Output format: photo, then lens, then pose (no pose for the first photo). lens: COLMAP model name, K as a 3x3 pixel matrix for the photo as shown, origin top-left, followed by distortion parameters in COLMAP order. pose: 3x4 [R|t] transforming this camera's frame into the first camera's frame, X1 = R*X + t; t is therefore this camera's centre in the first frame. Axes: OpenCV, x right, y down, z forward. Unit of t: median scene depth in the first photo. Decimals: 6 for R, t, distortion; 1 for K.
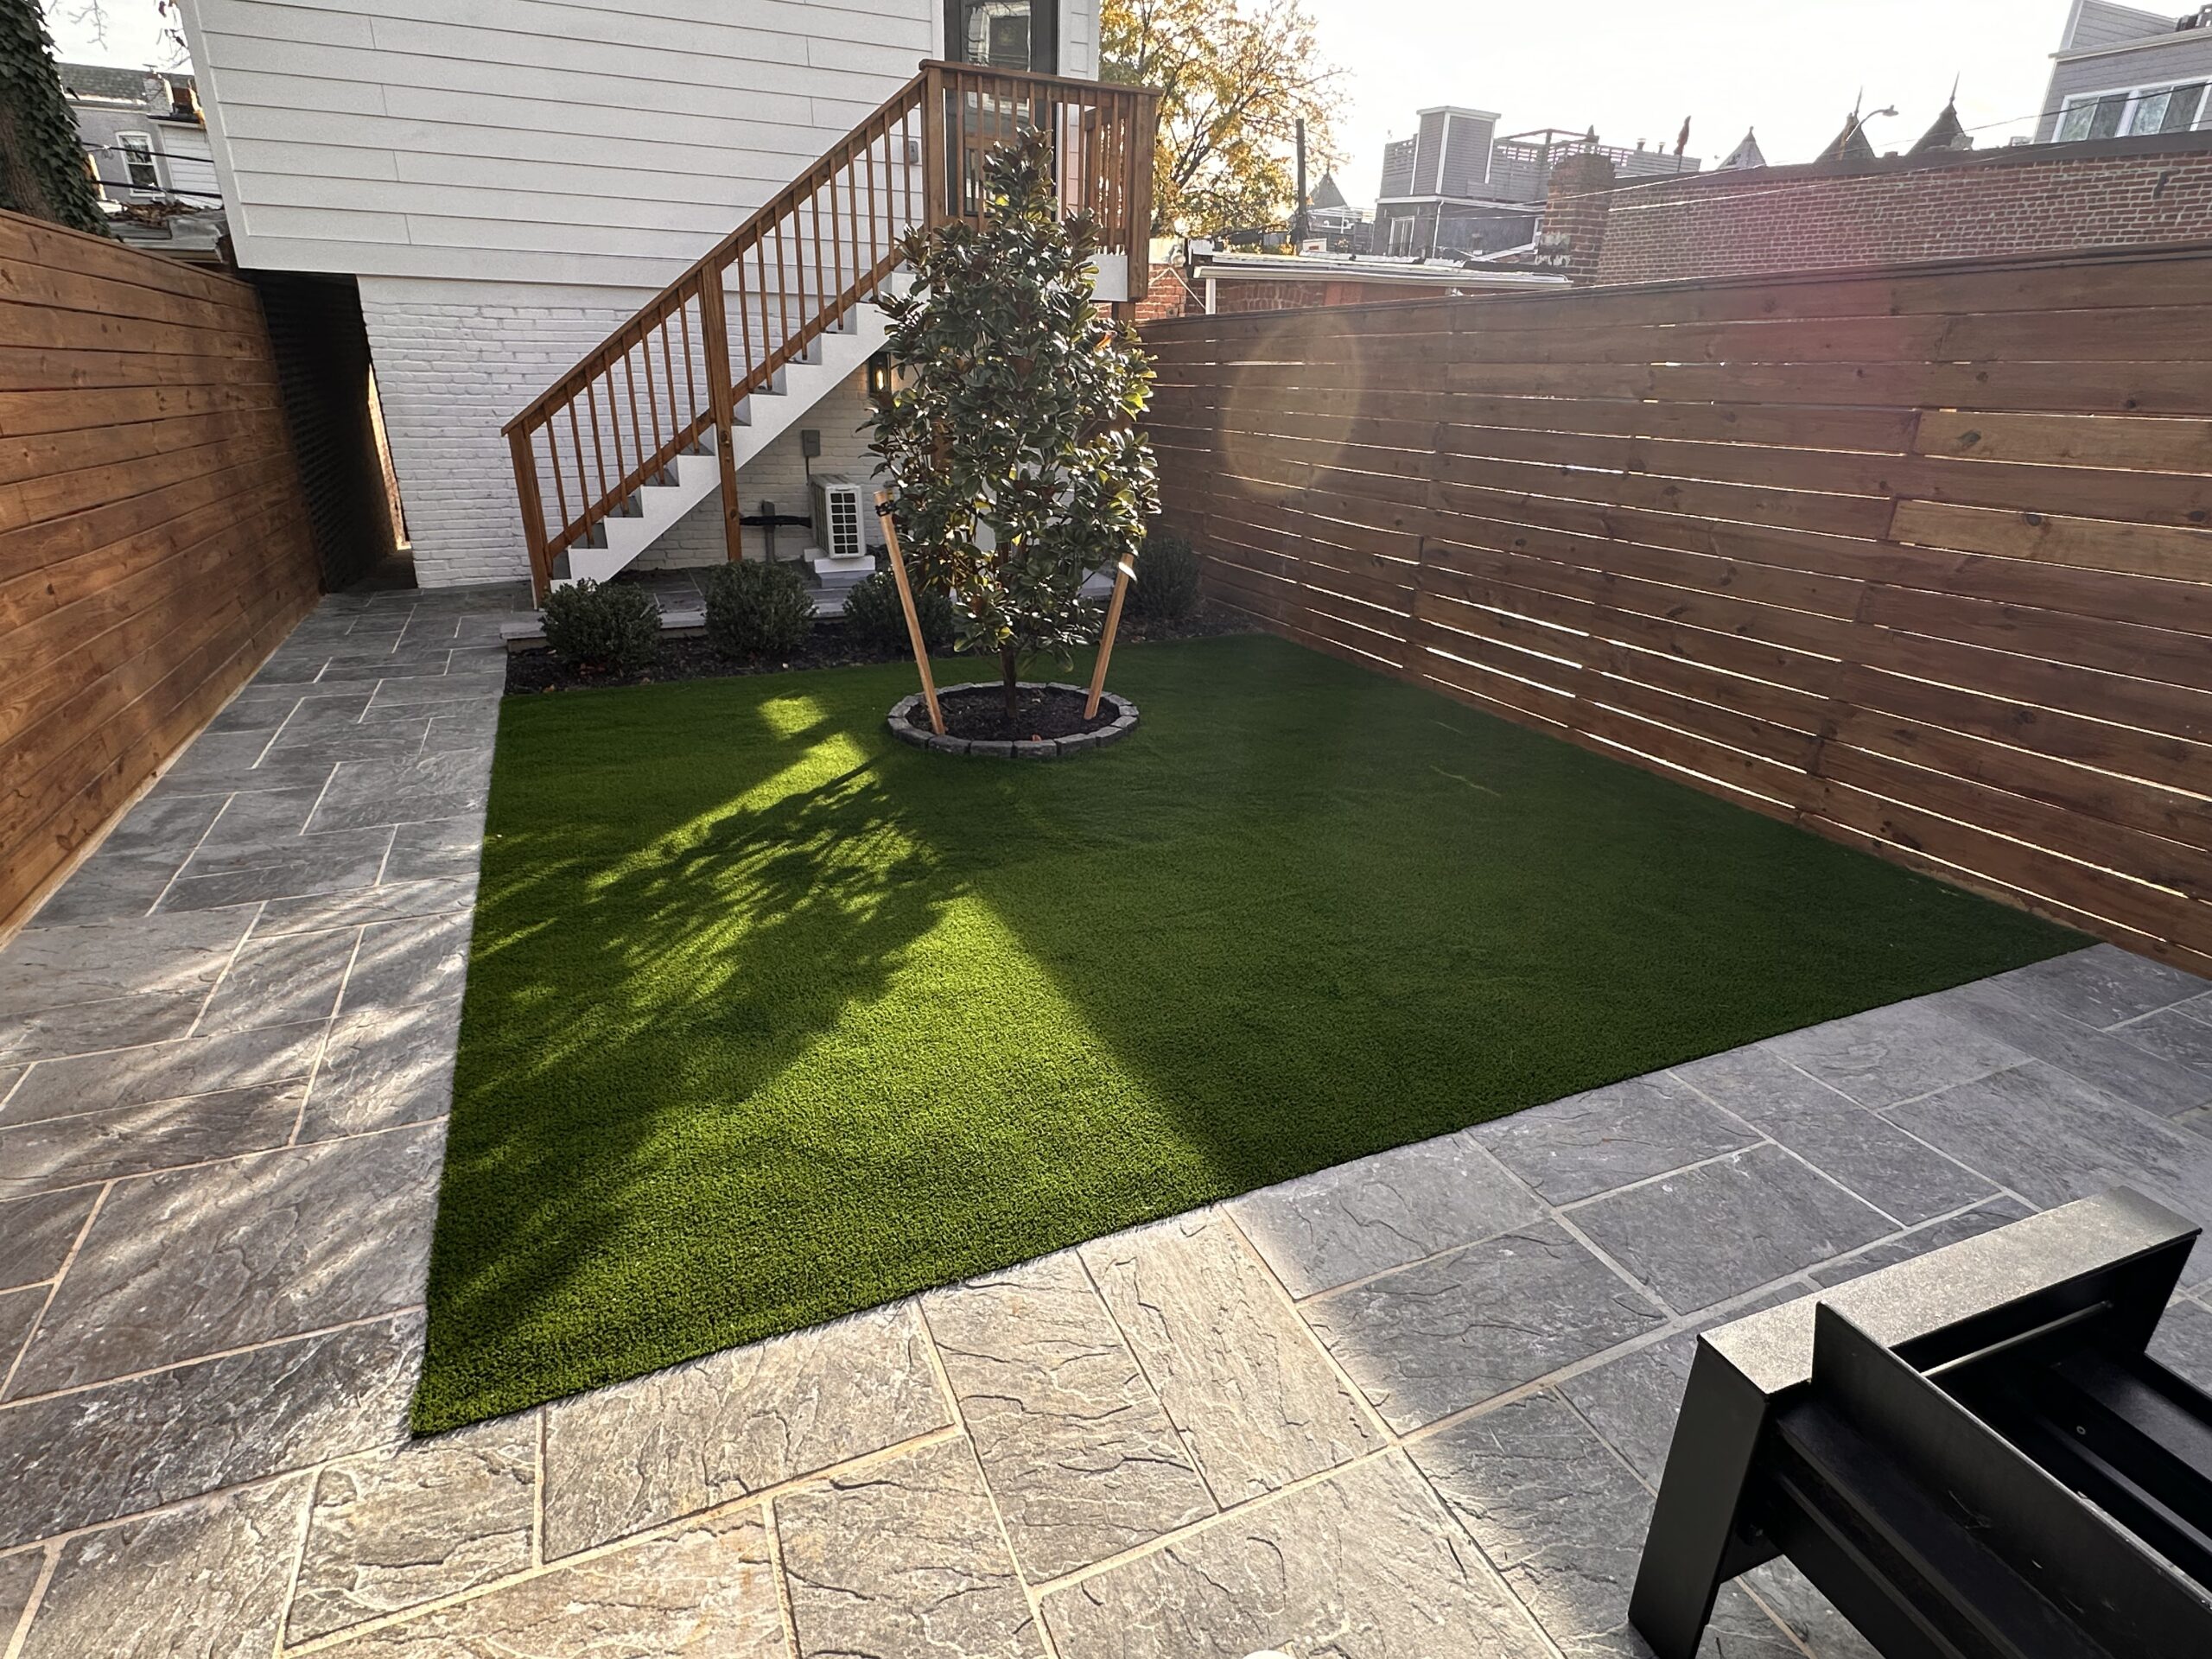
lens RADIAL K [[1132.6, 0, 1106.0], [0, 1132.6, 829.5], [0, 0, 1]] dist [-0.003822, 0.002154]
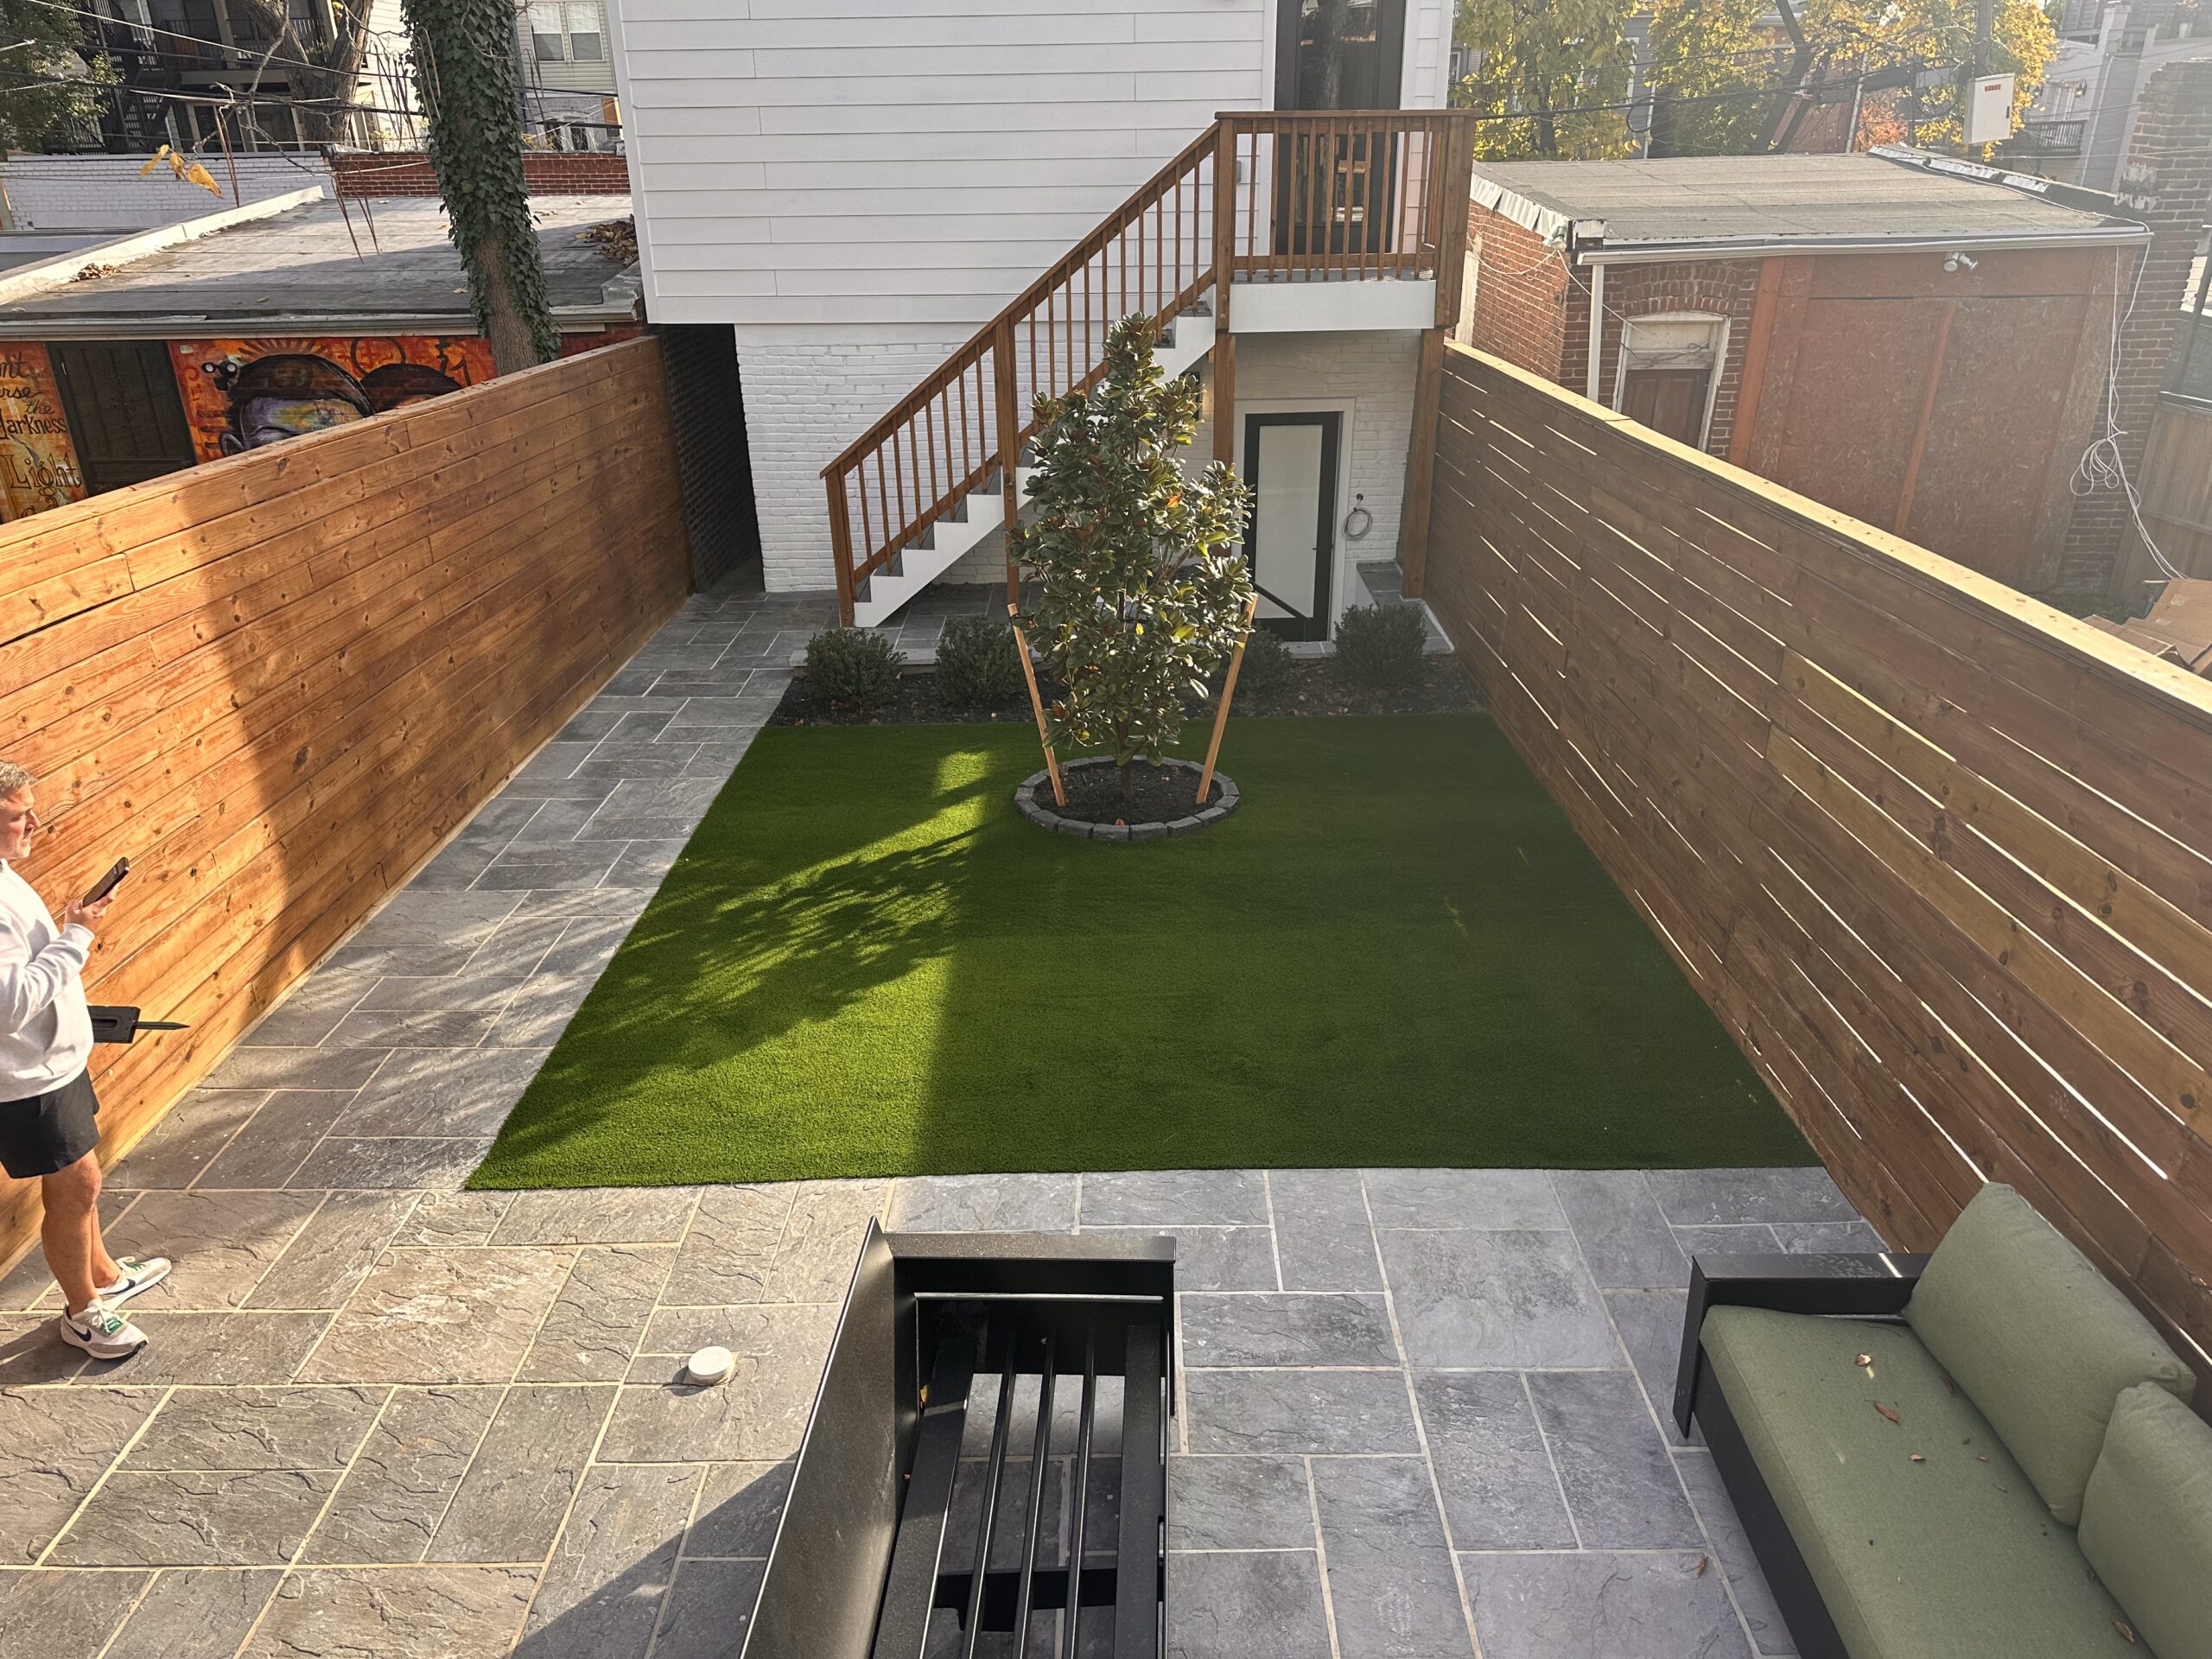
lens RADIAL K [[1632.5, 0, 1193.1], [0, 1632.5, 810.5], [0, 0, 1]] dist [0.161885, -0.272194]
pose [[0.914662, 0.122474, -0.385219, 0.839134], [-0.117884, 0.992389, 0.035610, -0.208649], [0.386648, 0.012840, 0.922138, -0.653220]]
